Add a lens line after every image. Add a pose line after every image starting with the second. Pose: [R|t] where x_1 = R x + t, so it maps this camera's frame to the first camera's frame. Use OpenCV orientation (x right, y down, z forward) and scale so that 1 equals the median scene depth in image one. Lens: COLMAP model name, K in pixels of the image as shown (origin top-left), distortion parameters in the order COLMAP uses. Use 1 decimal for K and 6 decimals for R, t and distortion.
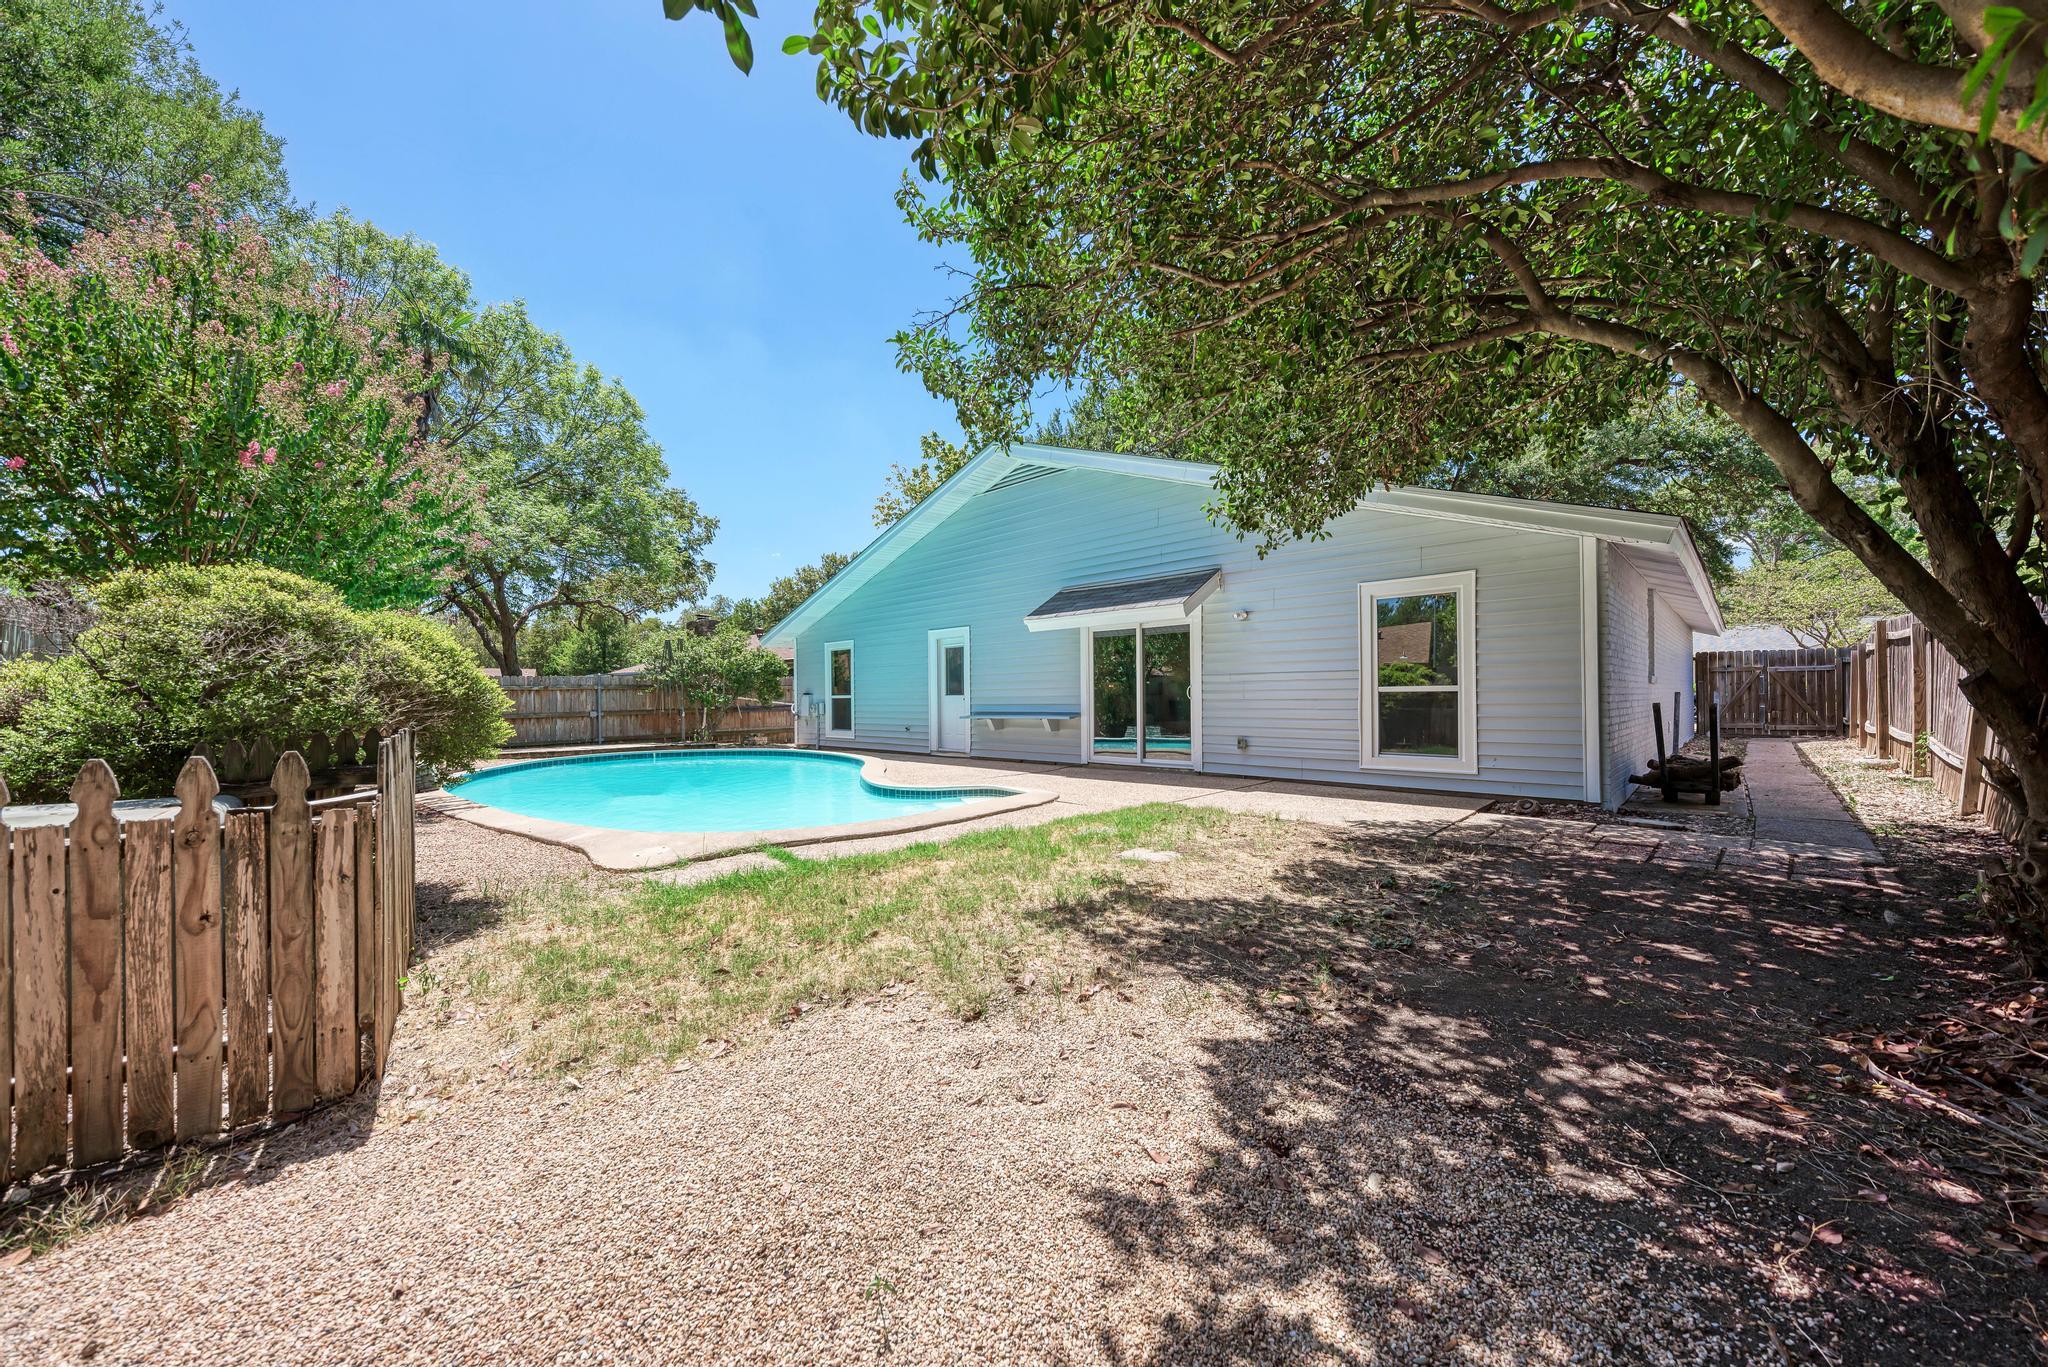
lens RADIAL K [[750.7, 0, 1026.6], [0, 750.7, 694.2], [0, 0, 1]] dist [0.000501, 0.000017]
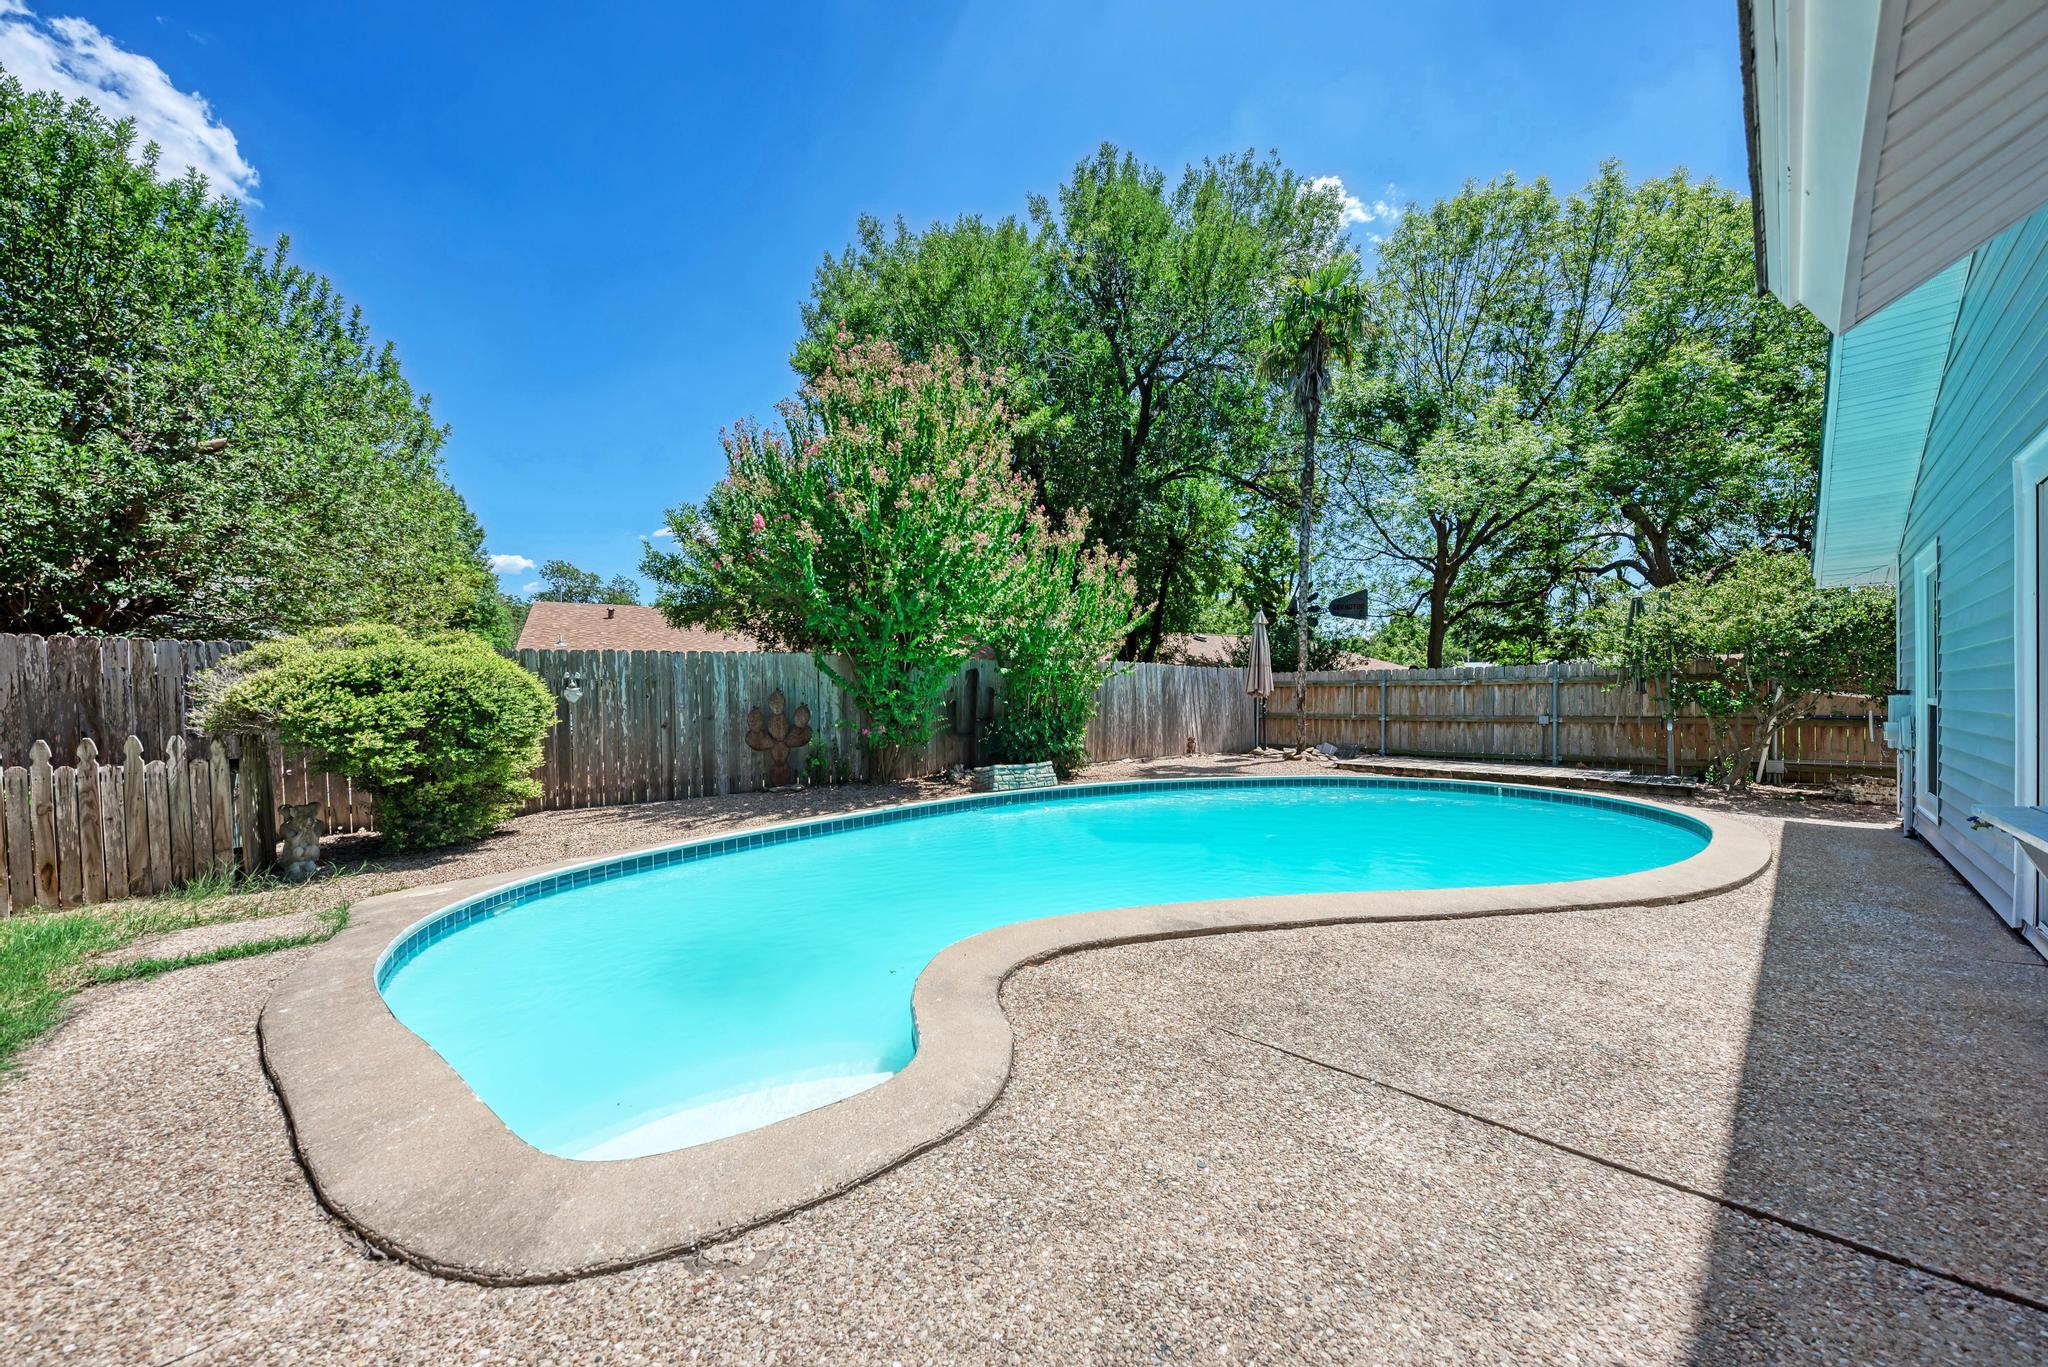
lens RADIAL K [[757.3, 0, 1024.0], [0, 757.3, 683.5], [0, 0, 1]] dist [-0.001544, -0.000201]
pose [[-0.016453, -0.004124, -0.999856, 0.496976], [0.005852, 0.999974, -0.004221, -0.027263], [0.999848, -0.005920, -0.016429, 2.257091]]
